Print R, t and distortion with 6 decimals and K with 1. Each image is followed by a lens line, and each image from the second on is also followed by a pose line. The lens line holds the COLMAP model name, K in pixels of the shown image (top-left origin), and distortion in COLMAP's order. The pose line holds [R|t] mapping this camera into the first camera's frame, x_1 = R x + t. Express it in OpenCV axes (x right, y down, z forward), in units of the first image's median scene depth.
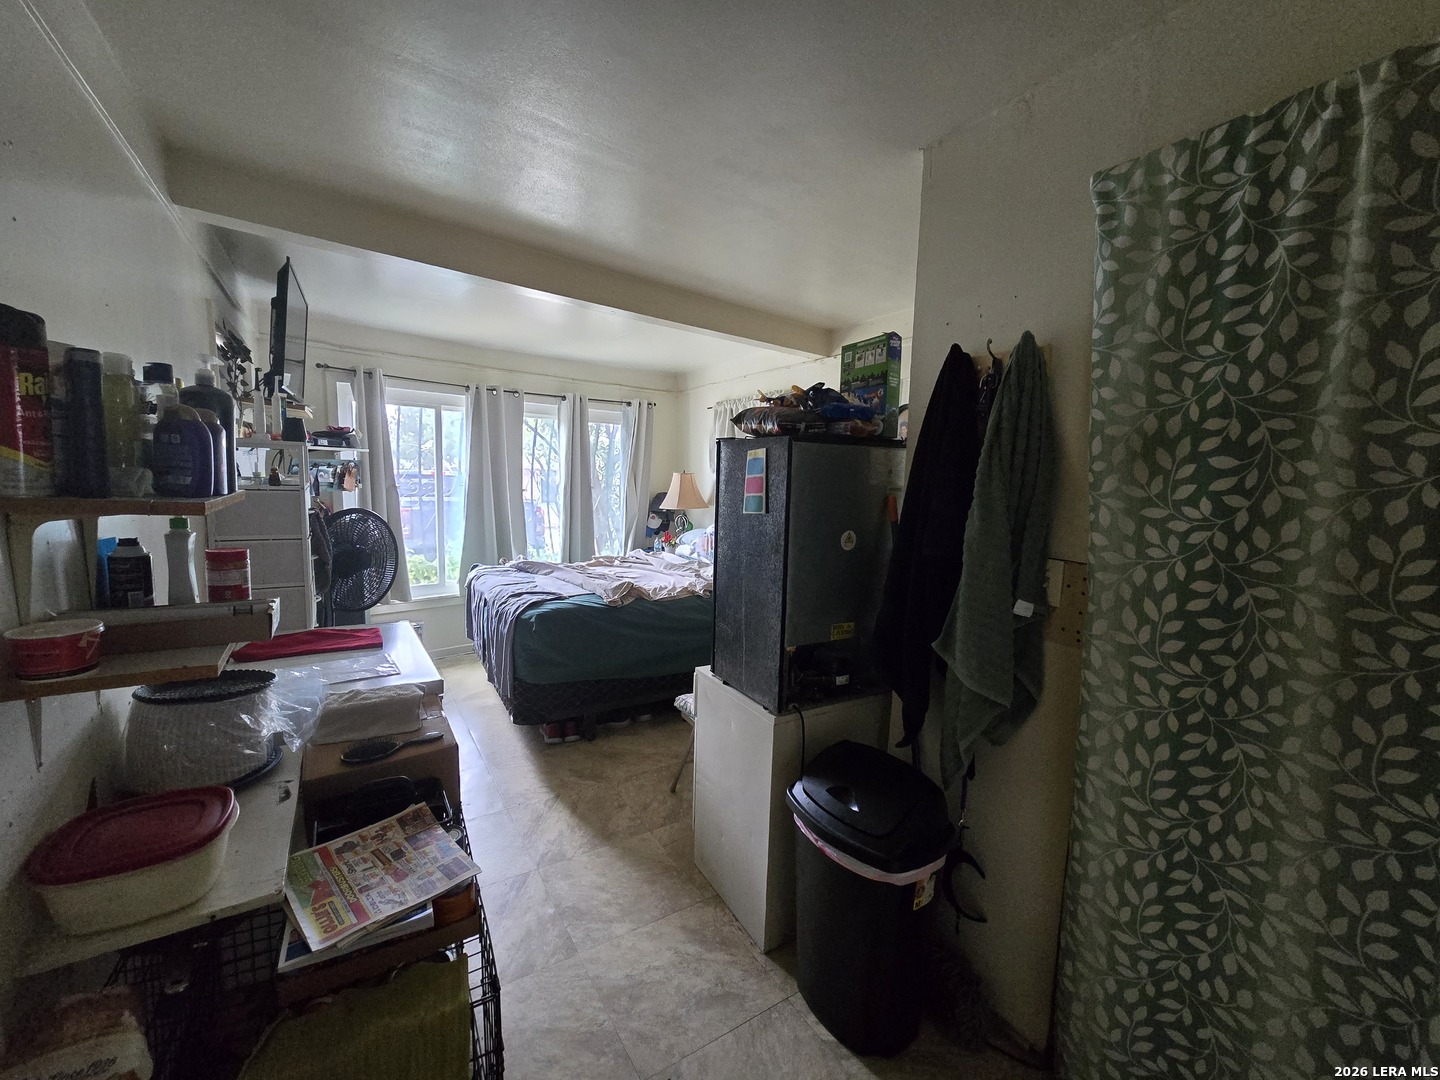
lens RADIAL K [[585.8, 0, 725.1], [0, 585.8, 542.2], [0, 0, 1]] dist [-0.003136, -0.000398]
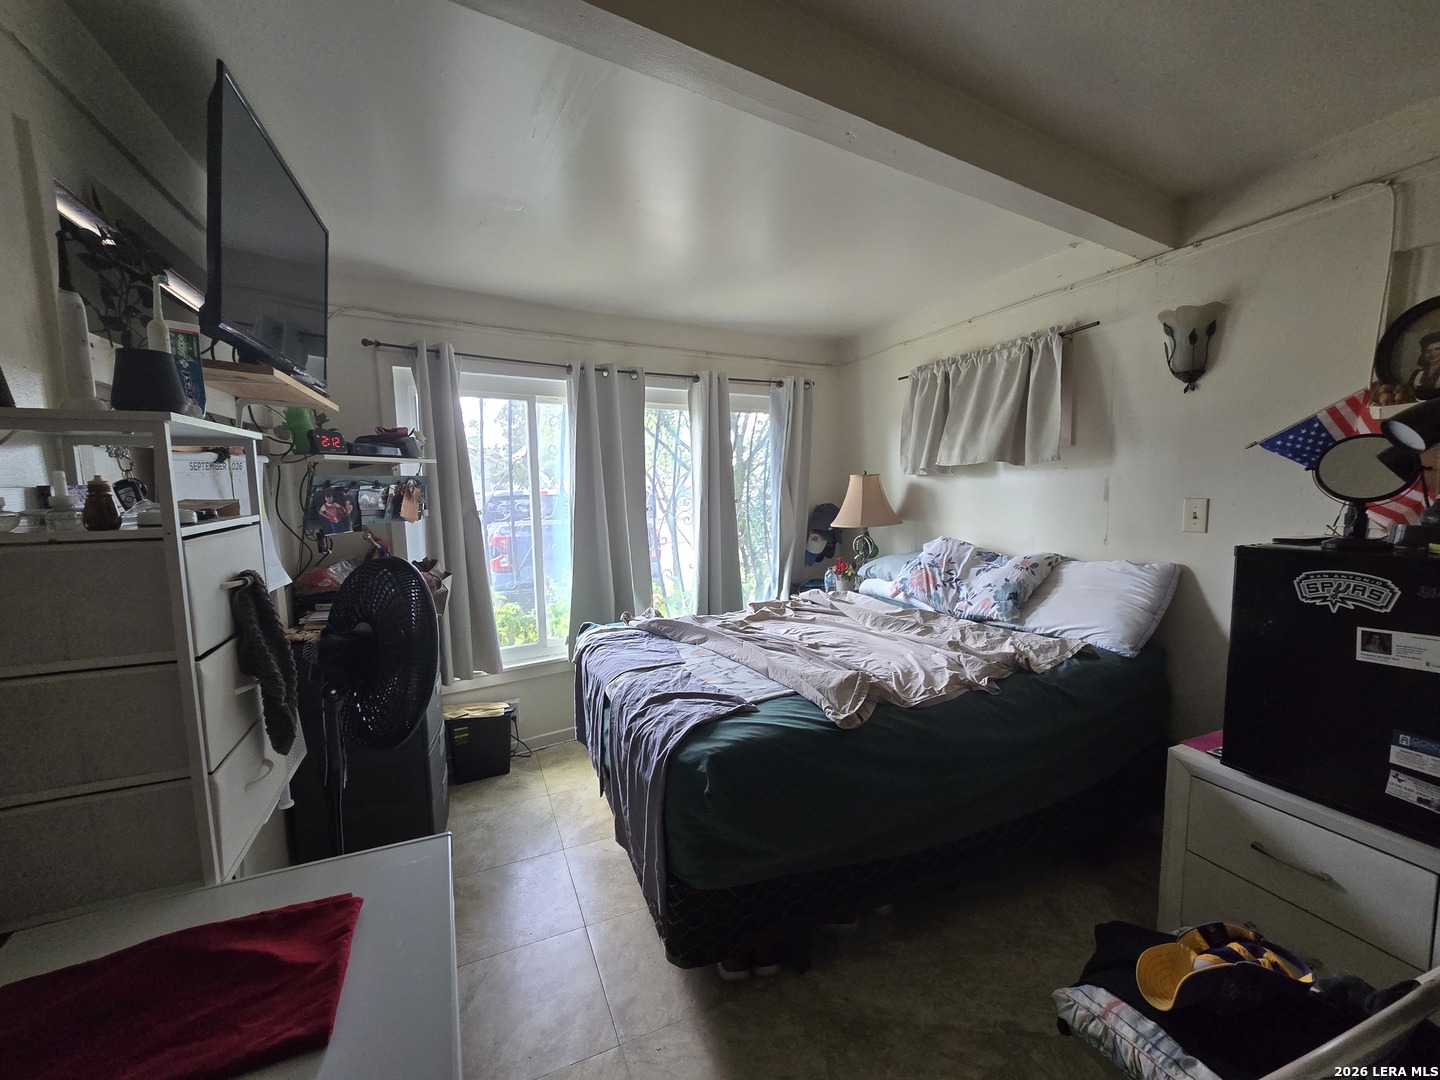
lens RADIAL K [[585.8, 0, 725.1], [0, 585.8, 542.2], [0, 0, 1]] dist [-0.003136, -0.000398]
pose [[0.986665, -0.032011, -0.159583, -0.146357], [0.029237, 0.999378, -0.019703, -0.033435], [0.160115, 0.014775, 0.986988, 0.331119]]
